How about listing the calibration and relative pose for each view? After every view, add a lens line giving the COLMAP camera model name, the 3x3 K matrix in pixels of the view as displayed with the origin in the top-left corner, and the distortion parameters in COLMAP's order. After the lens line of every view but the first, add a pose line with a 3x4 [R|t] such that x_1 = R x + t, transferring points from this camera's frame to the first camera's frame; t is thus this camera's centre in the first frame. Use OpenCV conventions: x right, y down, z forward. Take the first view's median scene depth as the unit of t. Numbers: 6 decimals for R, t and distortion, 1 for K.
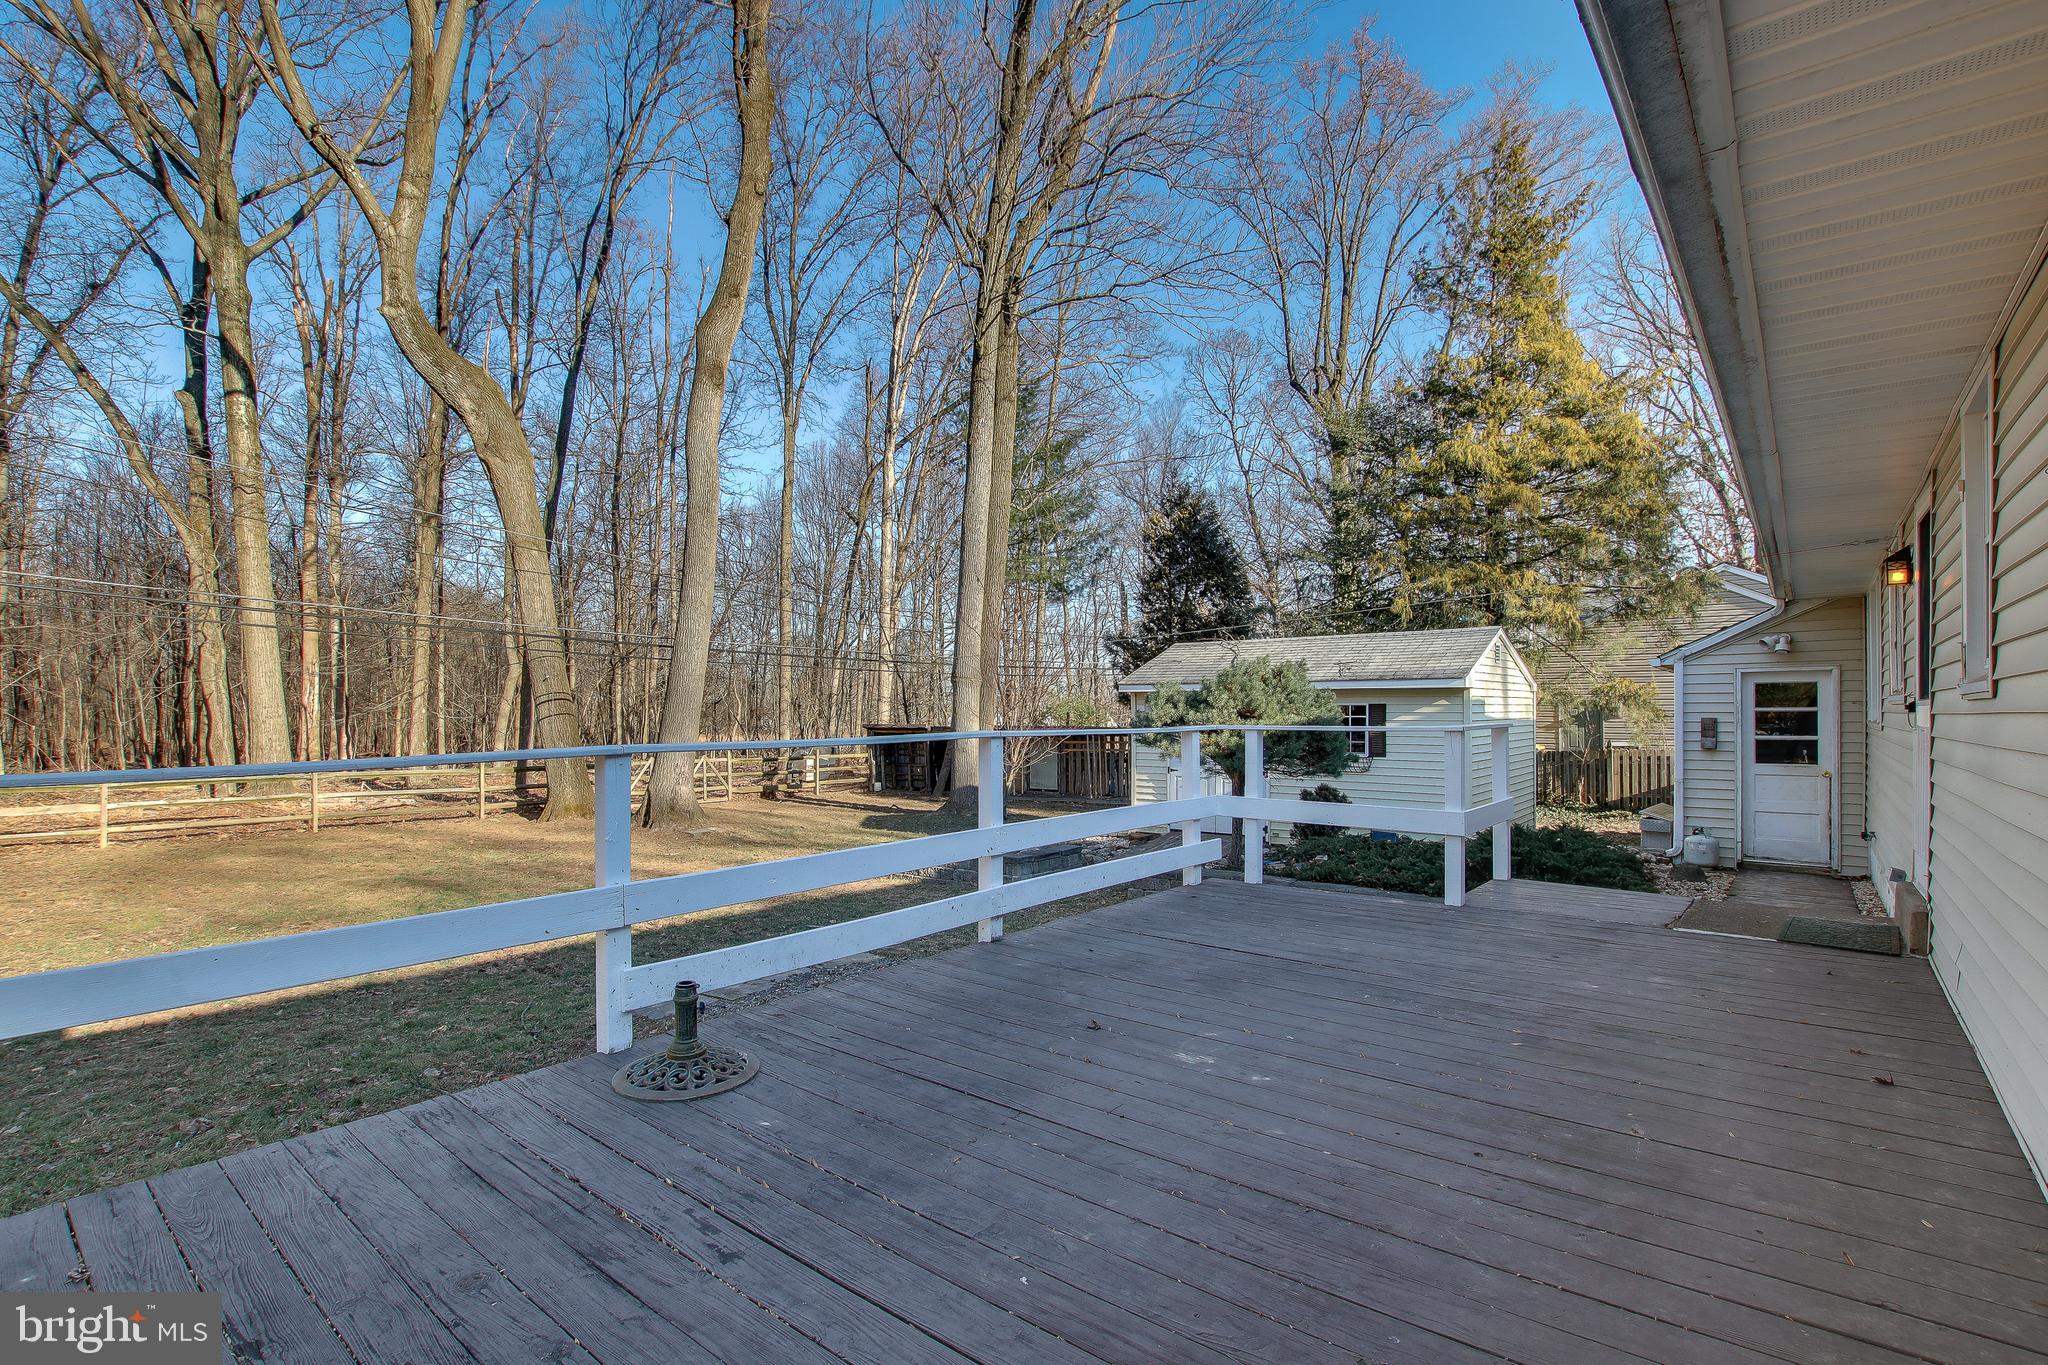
lens RADIAL K [[944.4, 0, 1012.4], [0, 944.4, 705.8], [0, 0, 1]] dist [-0.004729, -0.000313]
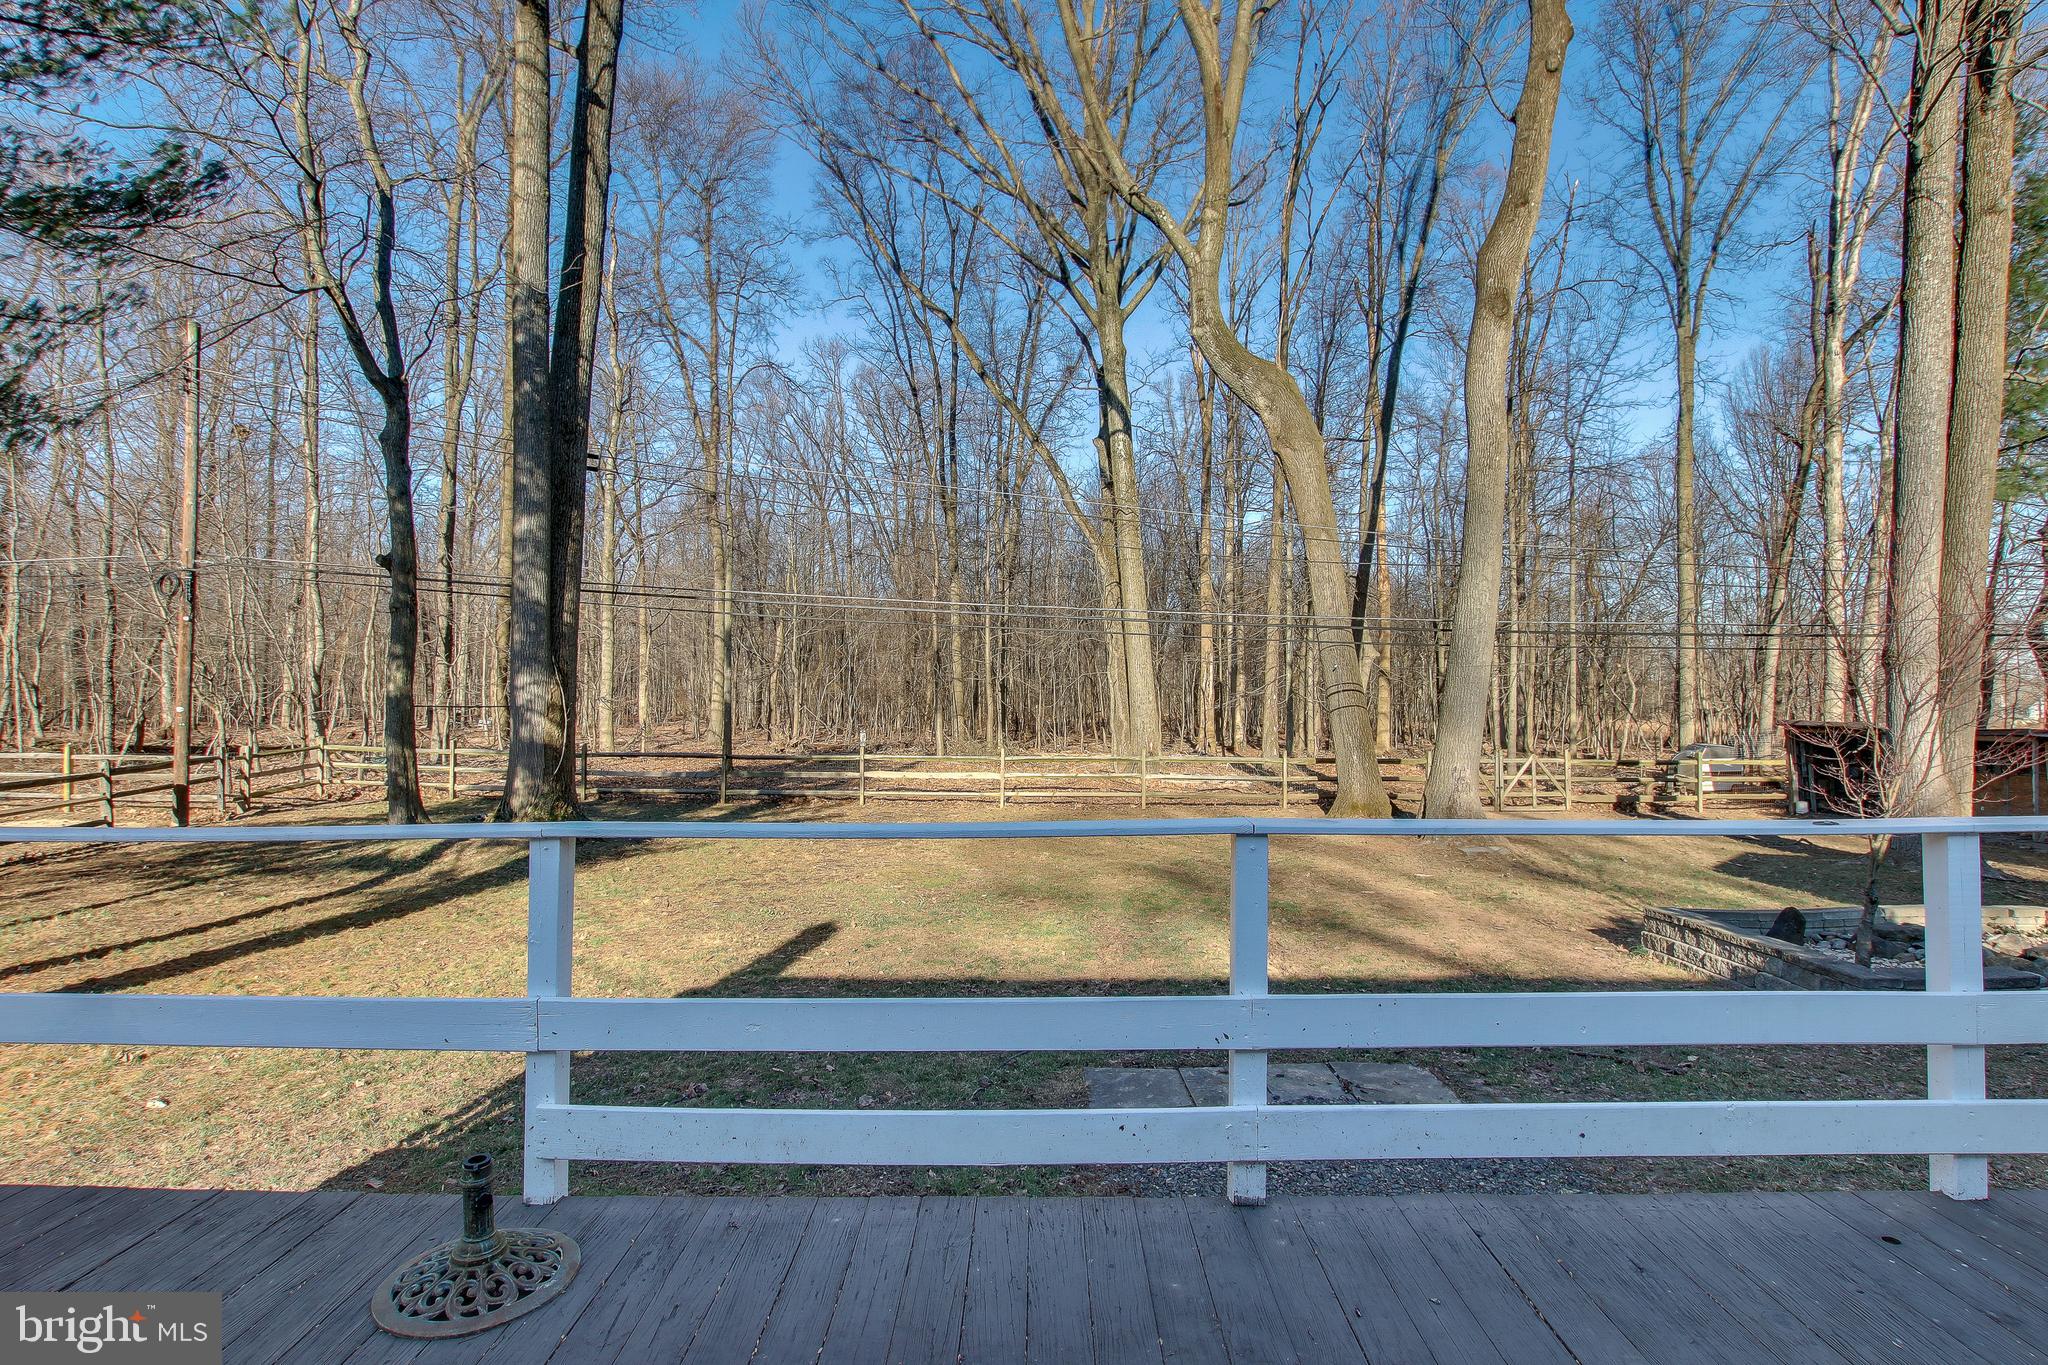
lens RADIAL K [[993.6, 0, 1058.7], [0, 993.6, 659.5], [0, 0, 1]] dist [-0.013755, 0.000862]
pose [[0.654567, -0.016776, -0.755817, 0.098113], [-0.001530, 0.999722, -0.023514, -0.015683], [0.756002, 0.016548, 0.654360, 0.147980]]
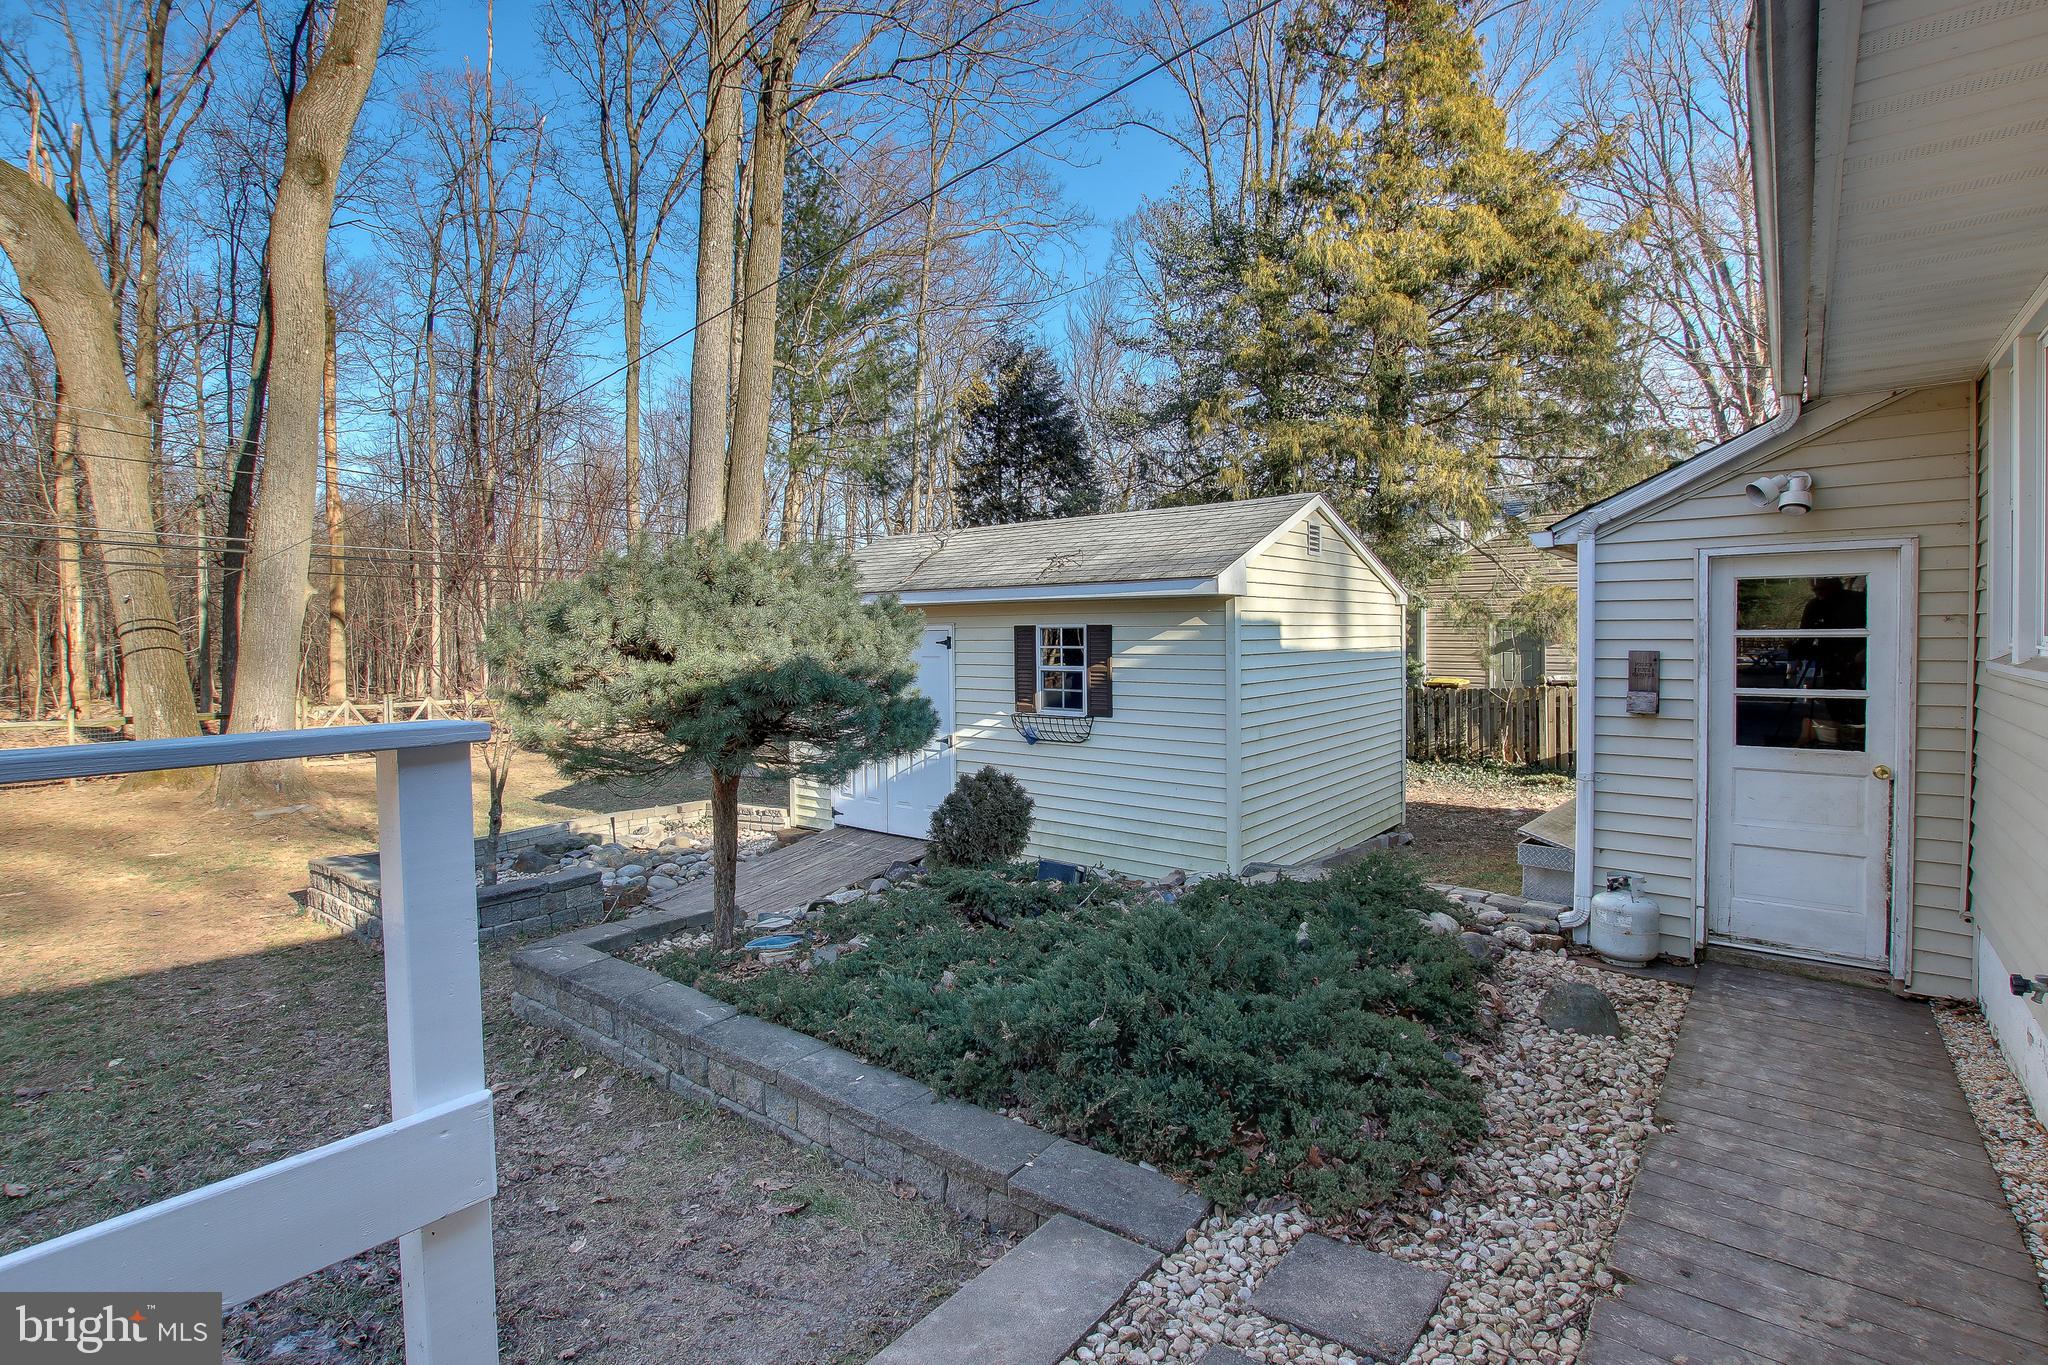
lens RADIAL K [[950.5, 0, 1033.8], [0, 950.5, 652.7], [0, 0, 1]] dist [-0.011544, -0.000002]
pose [[0.999697, -0.006191, 0.023808, 0.242364], [0.005598, 0.999674, 0.024902, -0.000245], [-0.023955, -0.024761, 0.999406, 0.304750]]
